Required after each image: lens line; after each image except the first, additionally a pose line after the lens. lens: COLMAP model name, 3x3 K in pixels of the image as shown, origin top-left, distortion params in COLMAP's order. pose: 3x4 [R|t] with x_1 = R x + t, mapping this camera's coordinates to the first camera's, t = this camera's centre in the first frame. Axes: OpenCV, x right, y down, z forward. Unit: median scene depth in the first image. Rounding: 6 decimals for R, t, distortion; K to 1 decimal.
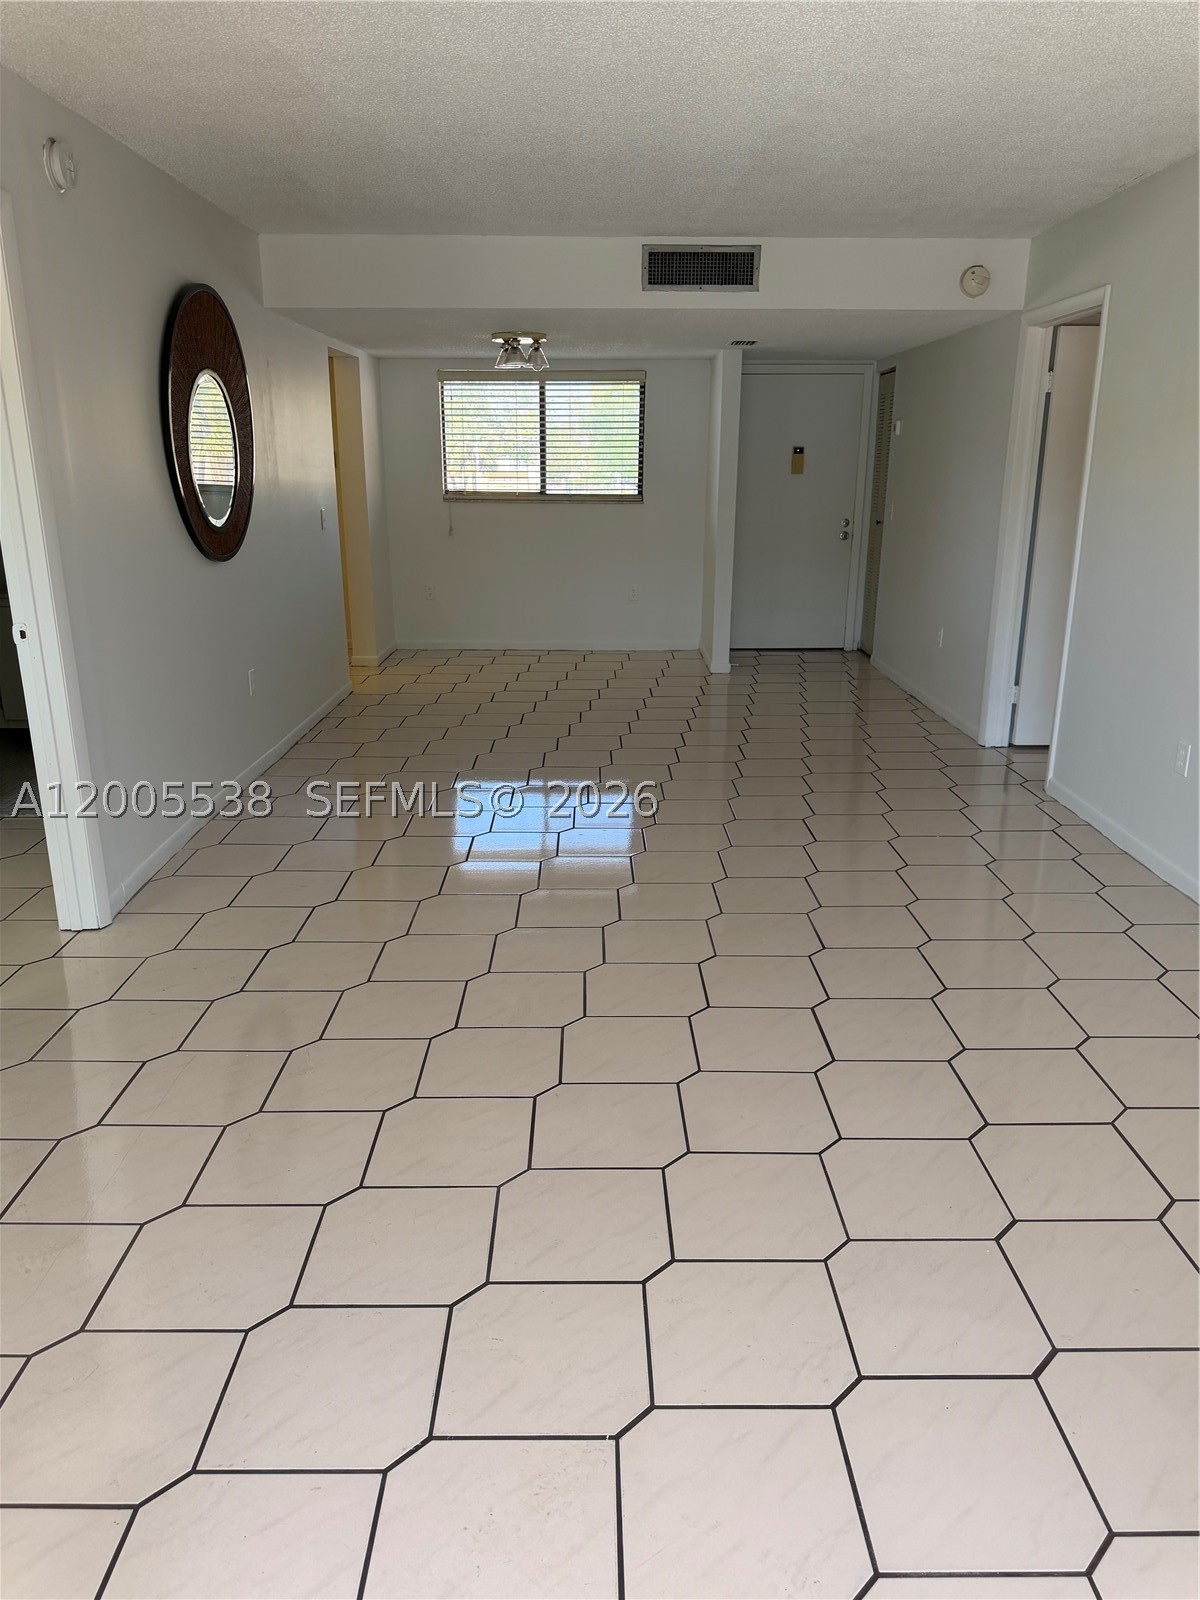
lens RADIAL K [[1134.1, 0, 597.3], [0, 1134.1, 809.1], [0, 0, 1]] dist [-0.014358, -0.007520]
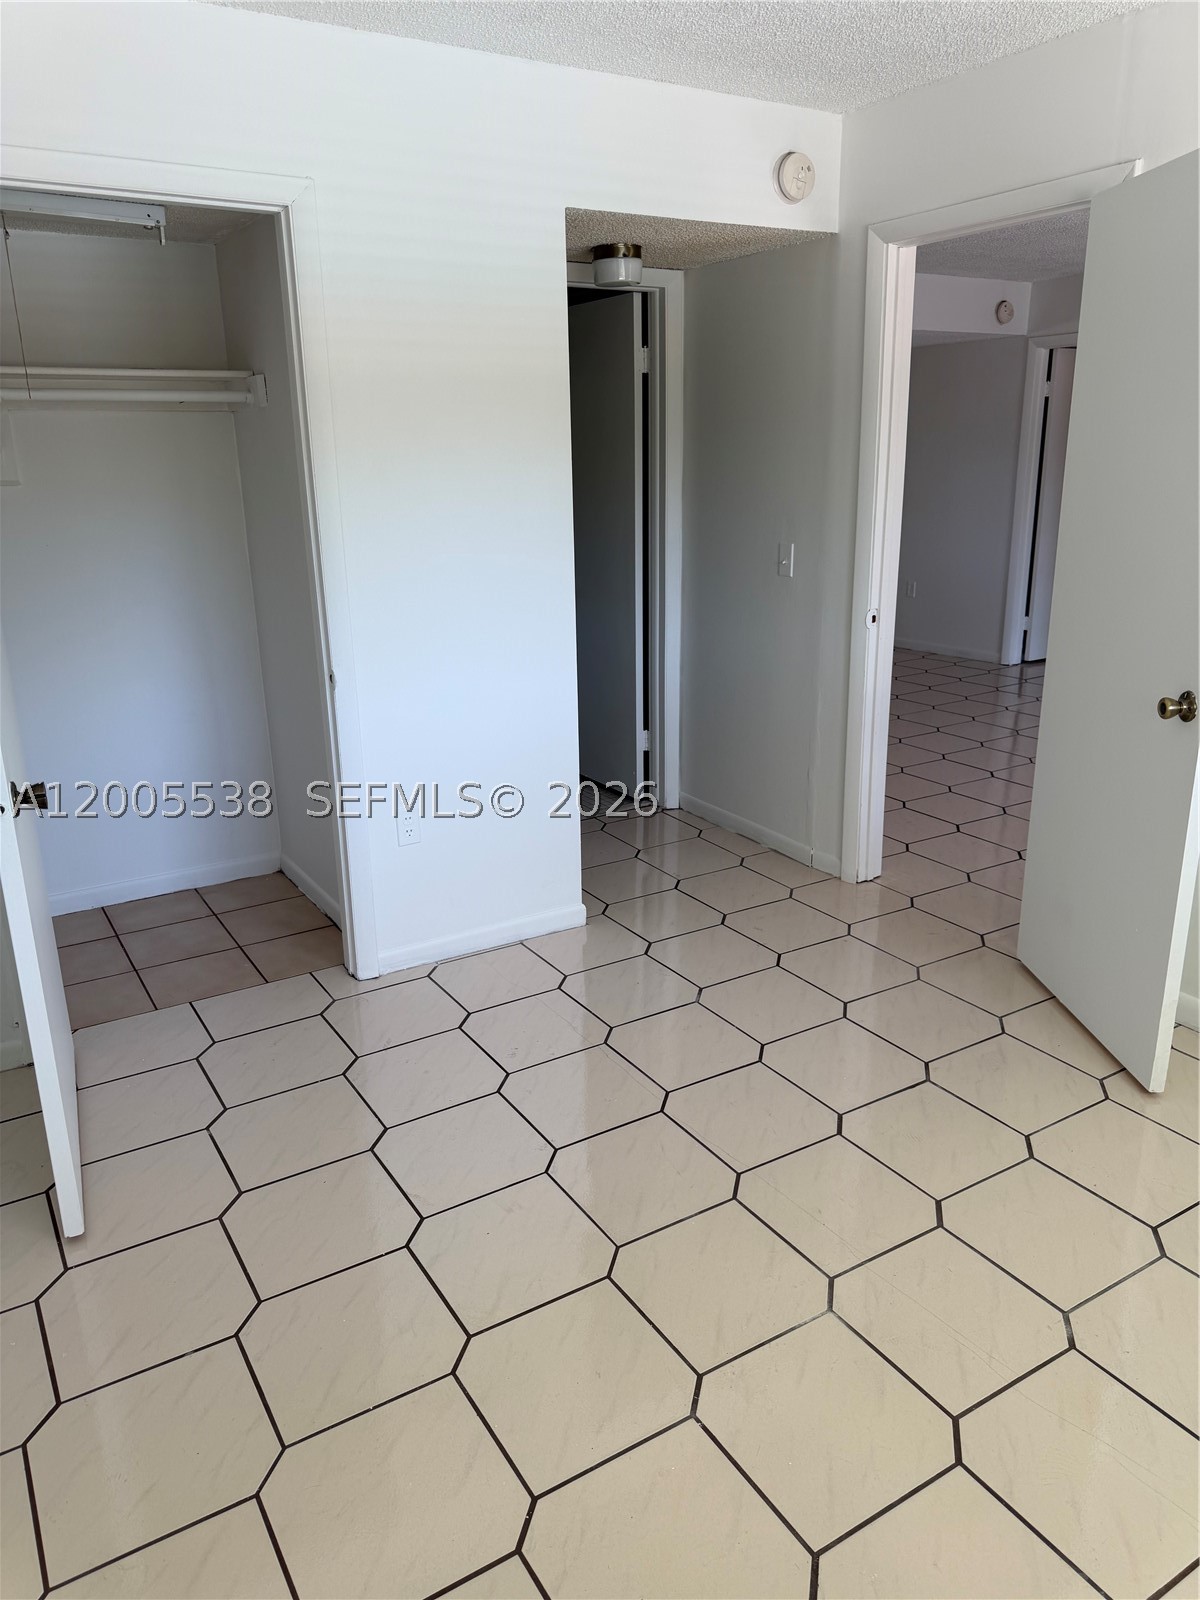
lens RADIAL K [[1134.1, 0, 592.5], [0, 1134.1, 790.2], [0, 0, 1]] dist [-0.014358, -0.007520]
pose [[0.855958, -0.161290, 0.491244, -0.811619], [0.168561, 0.985241, 0.029779, -0.036285], [-0.488797, 0.057315, 0.870513, 0.114392]]
